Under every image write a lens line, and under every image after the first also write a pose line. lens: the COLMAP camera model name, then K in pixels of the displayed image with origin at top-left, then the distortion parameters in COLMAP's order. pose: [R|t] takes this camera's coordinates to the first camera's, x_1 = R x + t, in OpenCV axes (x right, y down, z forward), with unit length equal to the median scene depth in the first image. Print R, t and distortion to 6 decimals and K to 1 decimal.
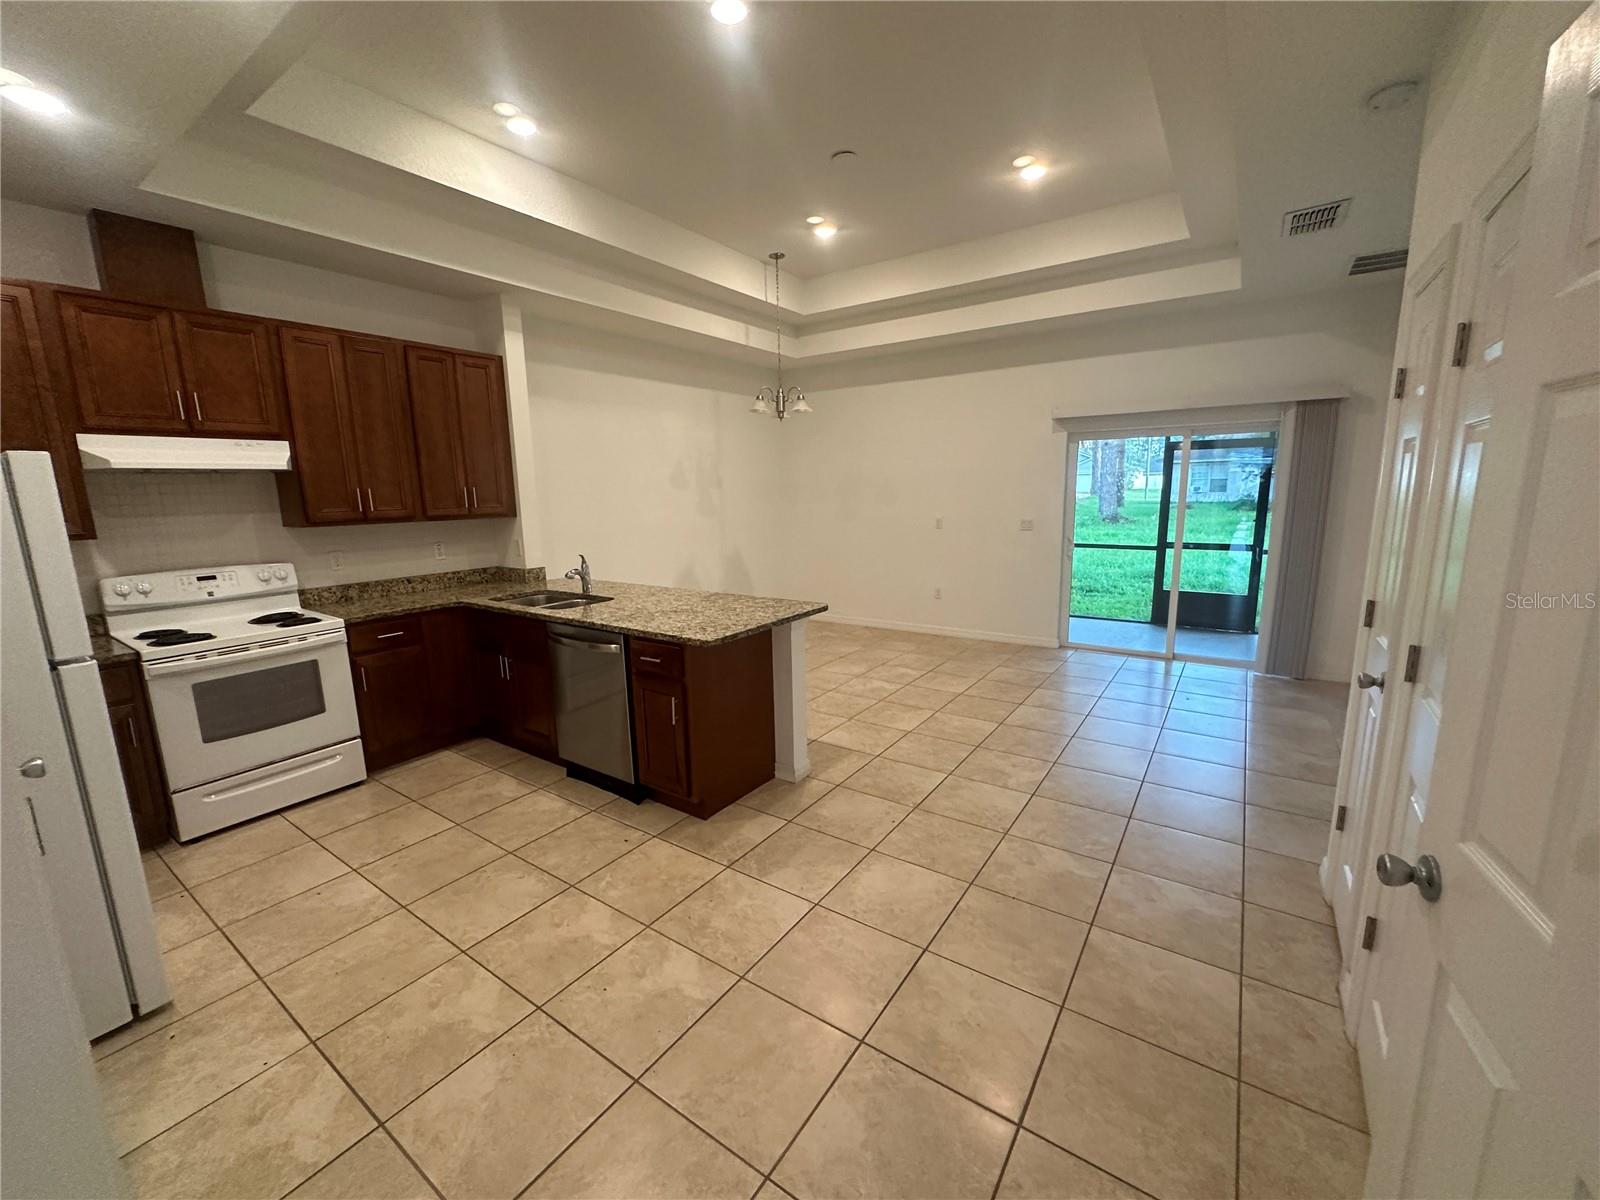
lens RADIAL K [[642.0, 0, 800.8], [0, 642.0, 599.8], [0, 0, 1]] dist [-0.000069, -0.000003]
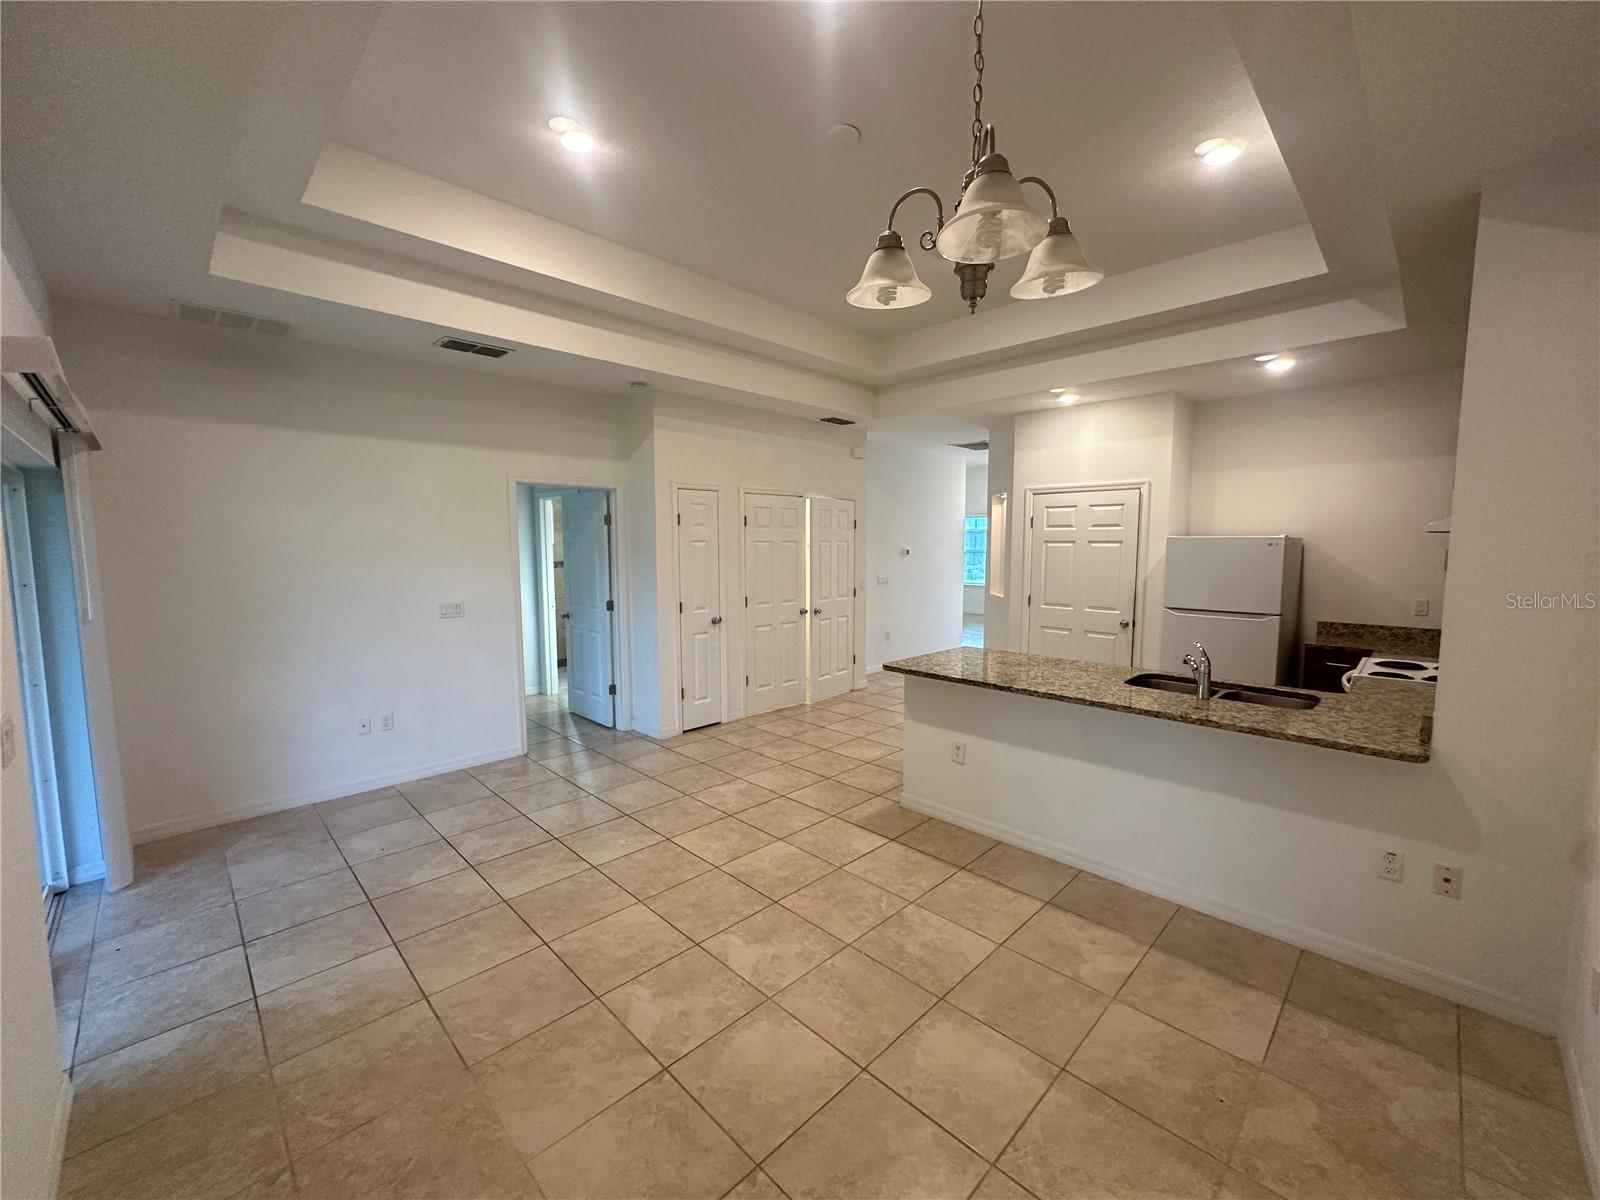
lens RADIAL K [[642.0, 0, 800.3], [0, 642.0, 601.4], [0, 0, 1]] dist [-0.000069, -0.000003]
pose [[-0.983767, 0.002358, 0.179436, -0.014998], [0.049918, 0.964045, 0.261007, -0.341999], [-0.172369, 0.265727, -0.948514, 1.780346]]
